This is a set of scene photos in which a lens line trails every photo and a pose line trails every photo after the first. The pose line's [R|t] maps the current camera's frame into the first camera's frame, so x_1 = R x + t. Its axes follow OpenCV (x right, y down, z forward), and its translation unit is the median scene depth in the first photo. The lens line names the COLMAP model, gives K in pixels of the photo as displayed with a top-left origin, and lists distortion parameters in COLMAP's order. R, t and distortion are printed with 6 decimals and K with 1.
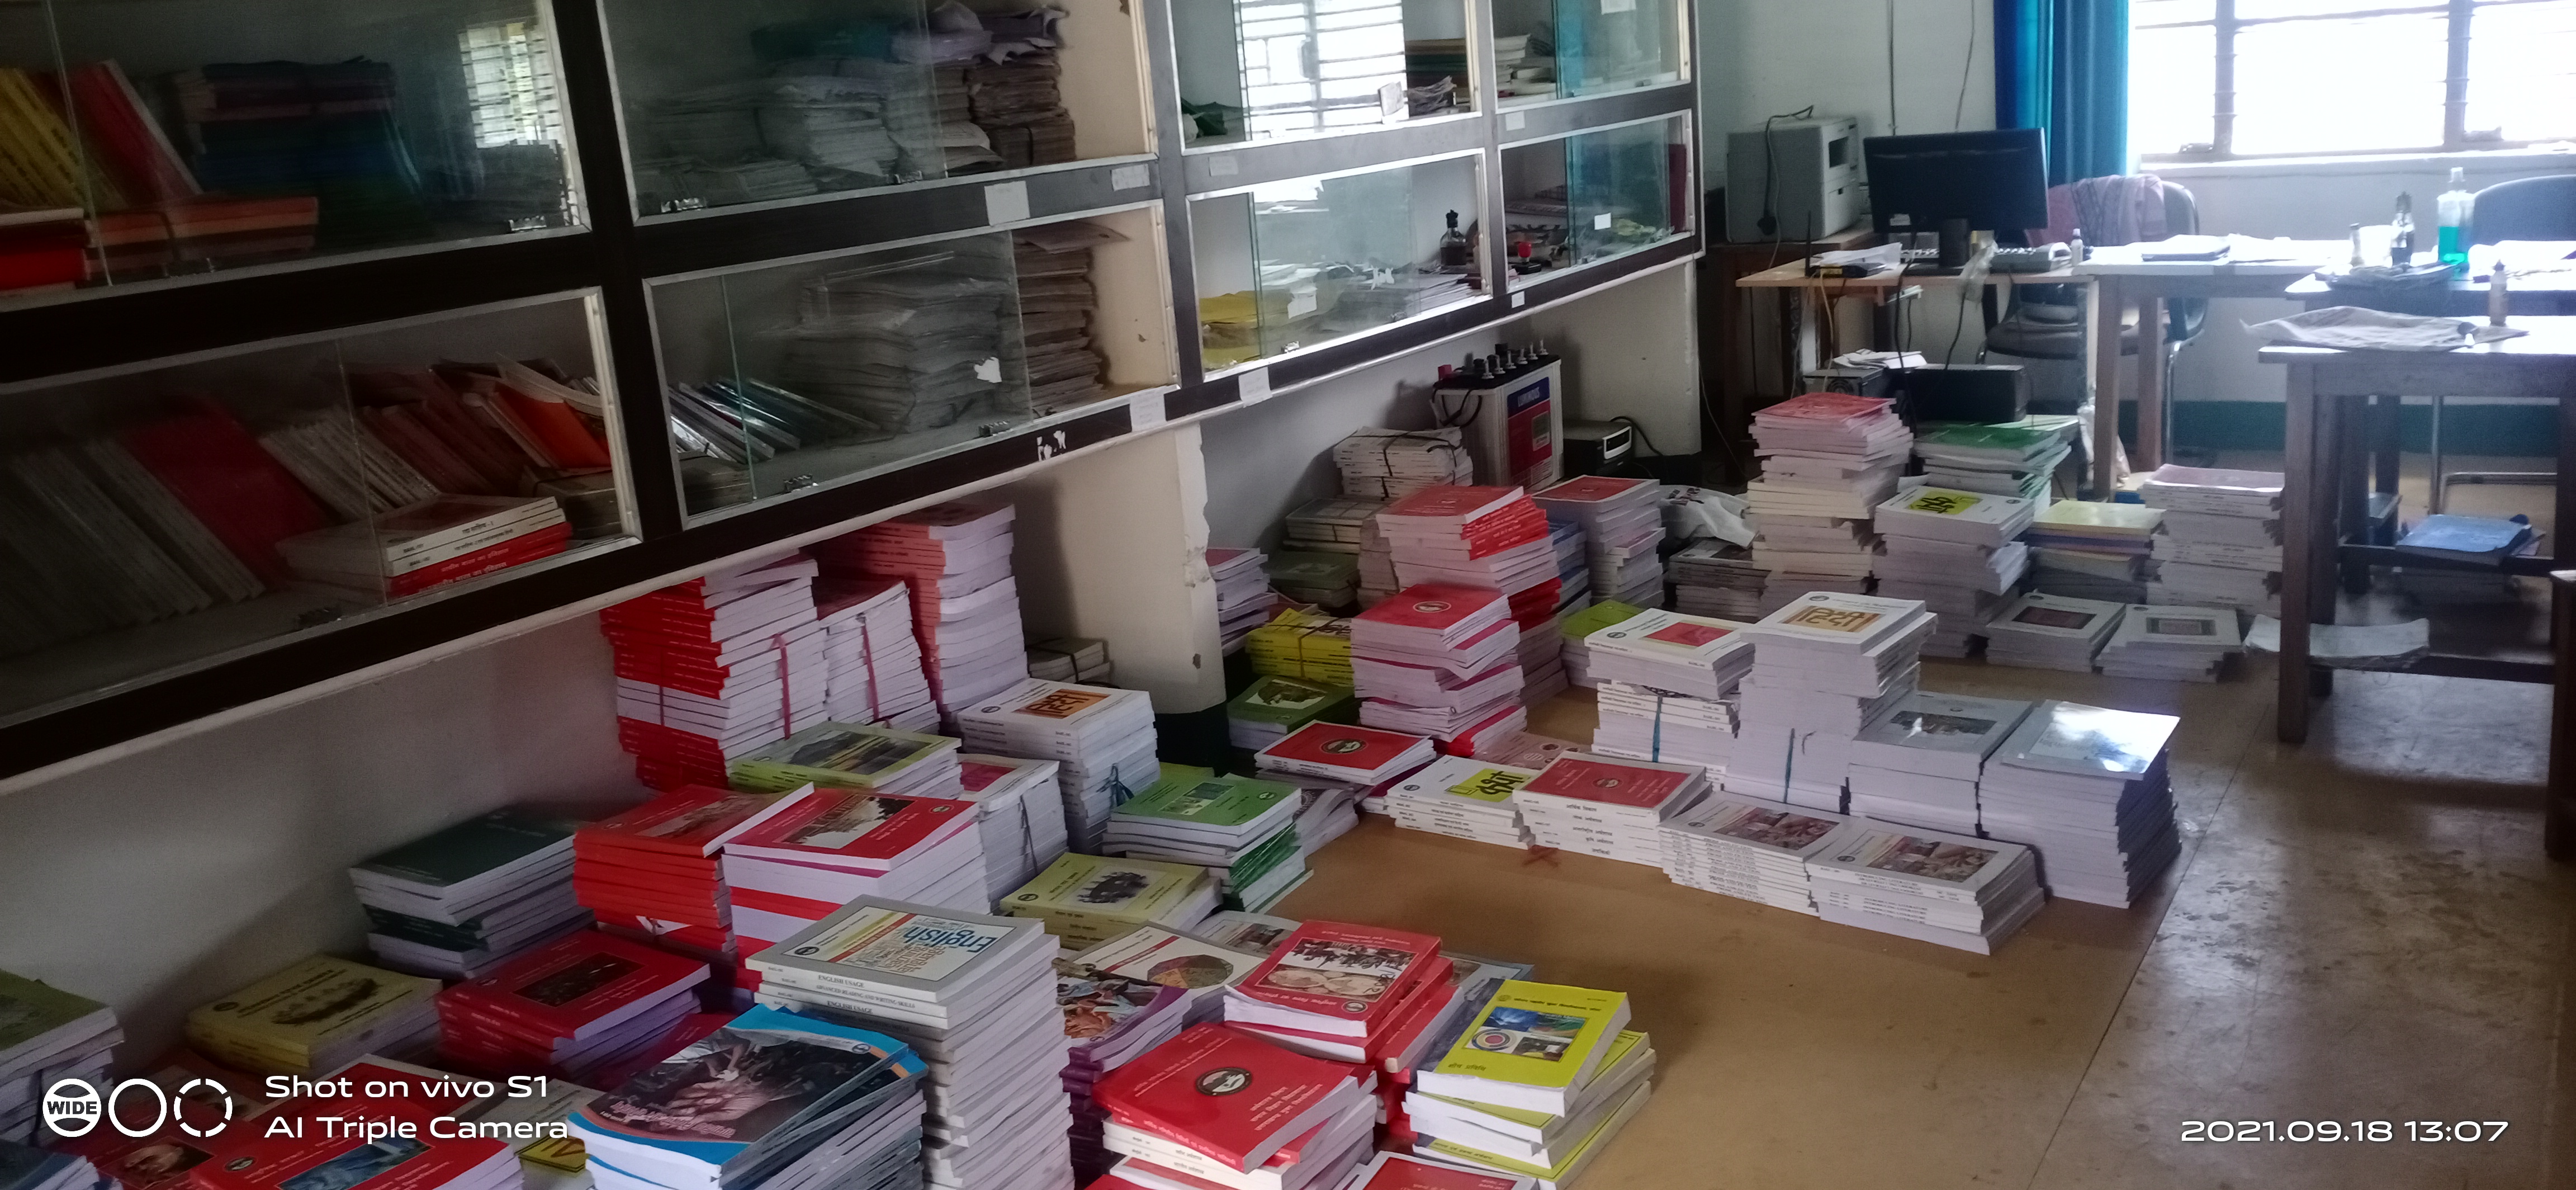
lens RADIAL K [[2027.1, 0, 1288.0], [0, 2027.1, 595.0], [0, 0, 1]] dist [0.110216, -0.217554]
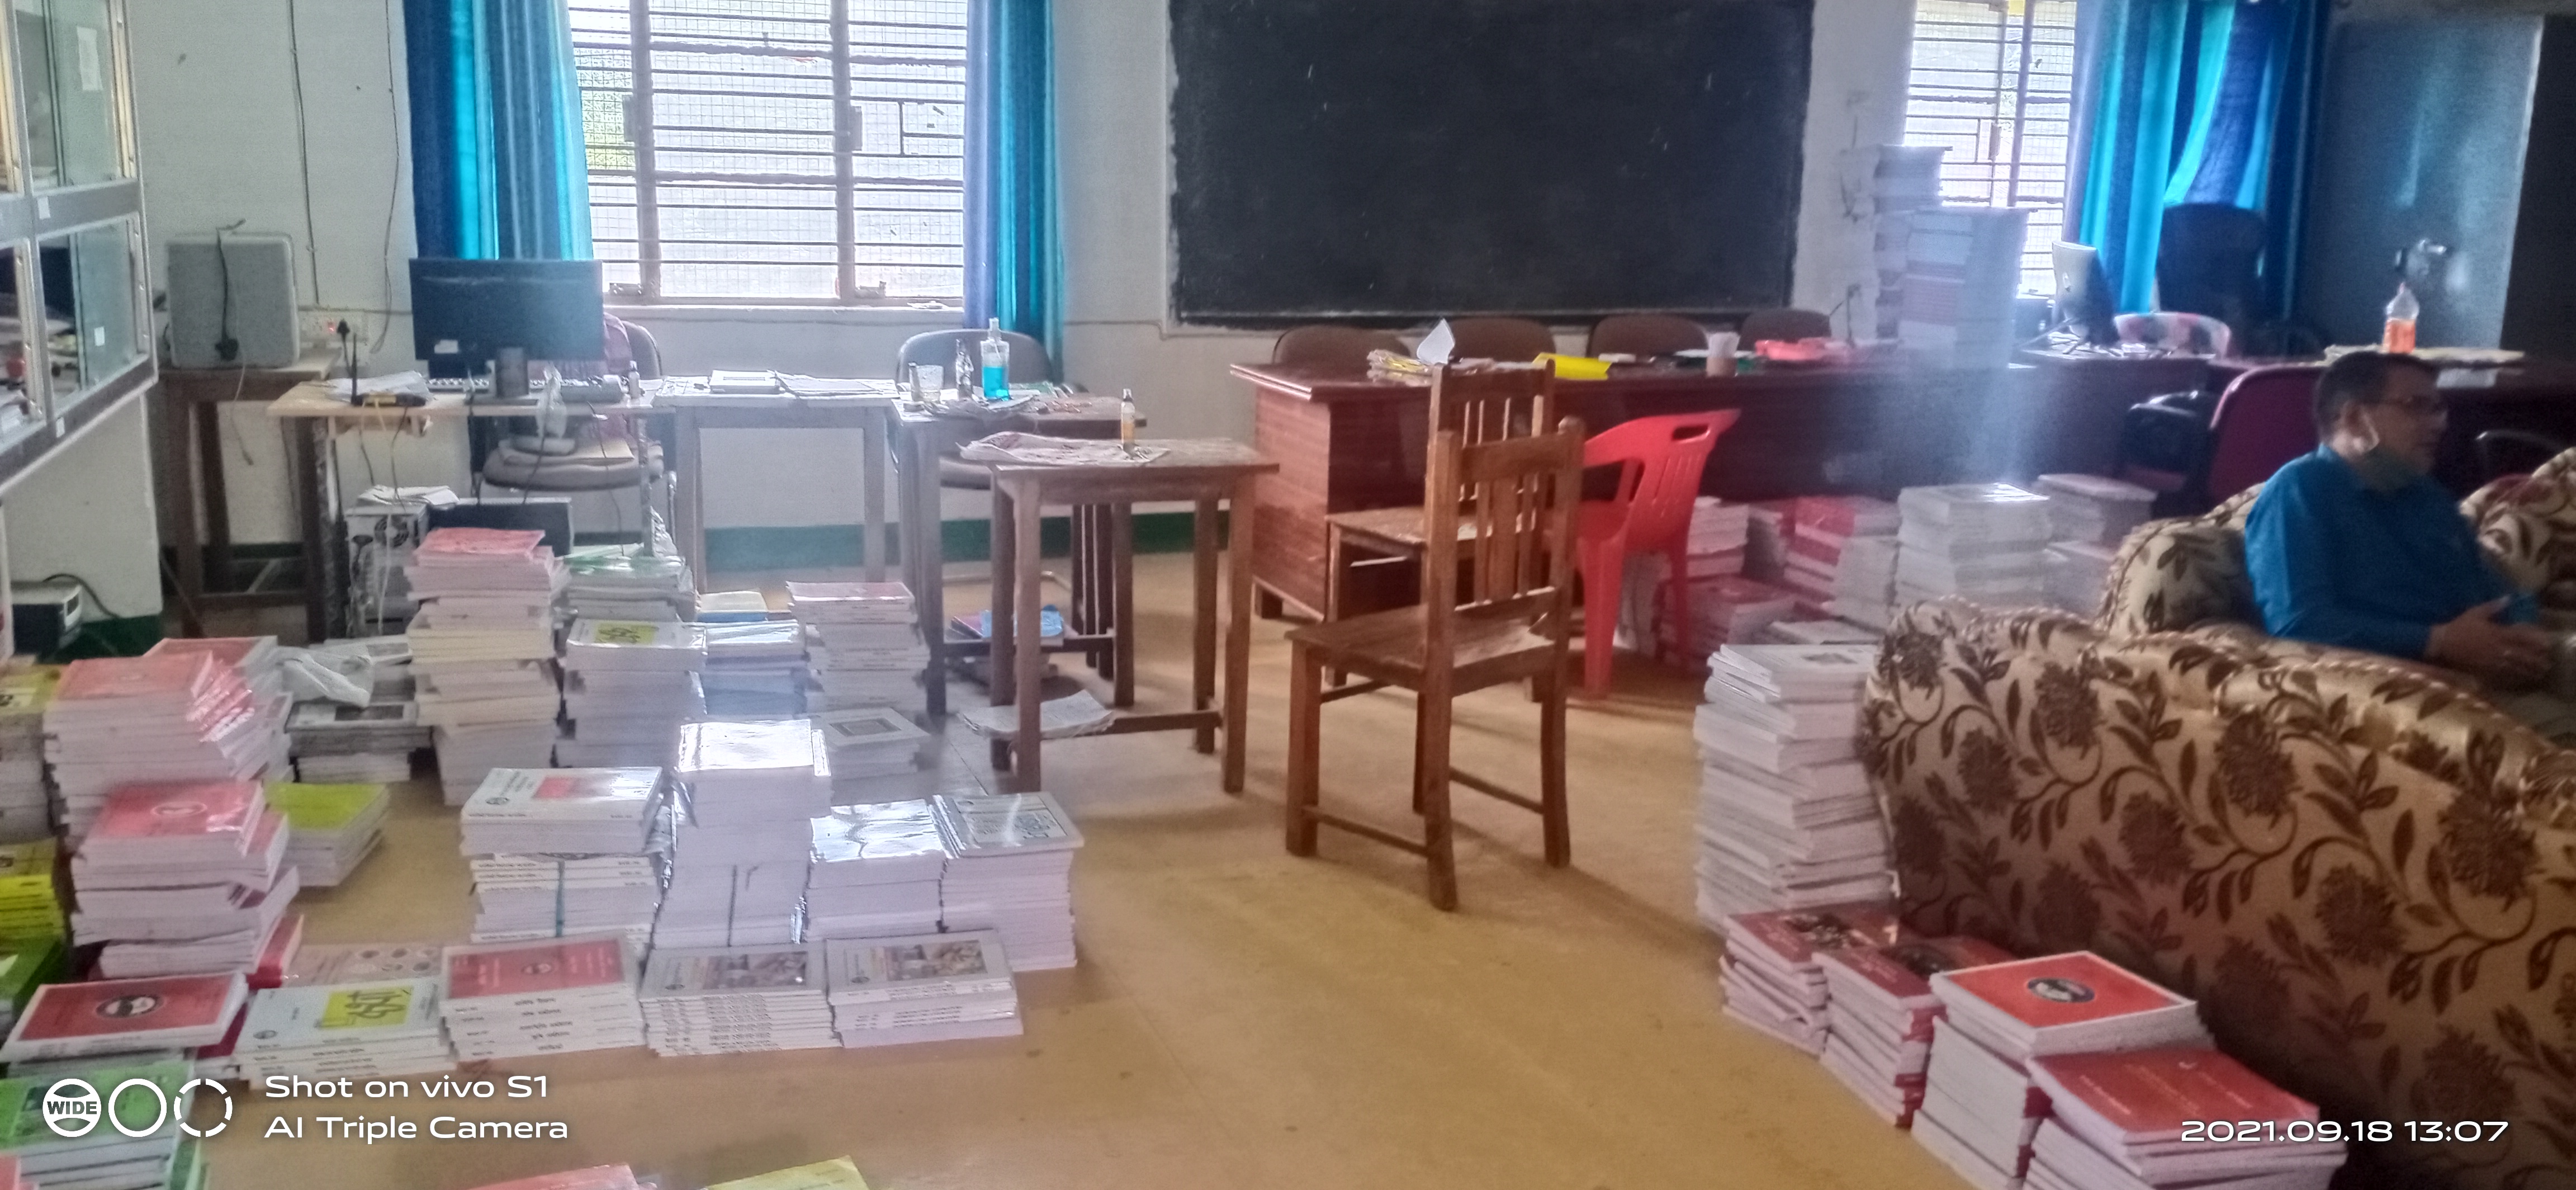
lens RADIAL K [[2019.0, 0, 1288.0], [0, 2019.0, 595.0], [0, 0, 1]] dist [0.083656, -0.183663]
pose [[0.595722, -0.064335, 0.800610, -0.308690], [0.122912, 0.992349, -0.011713, -0.014965], [-0.793730, 0.105382, 0.599072, 0.190211]]
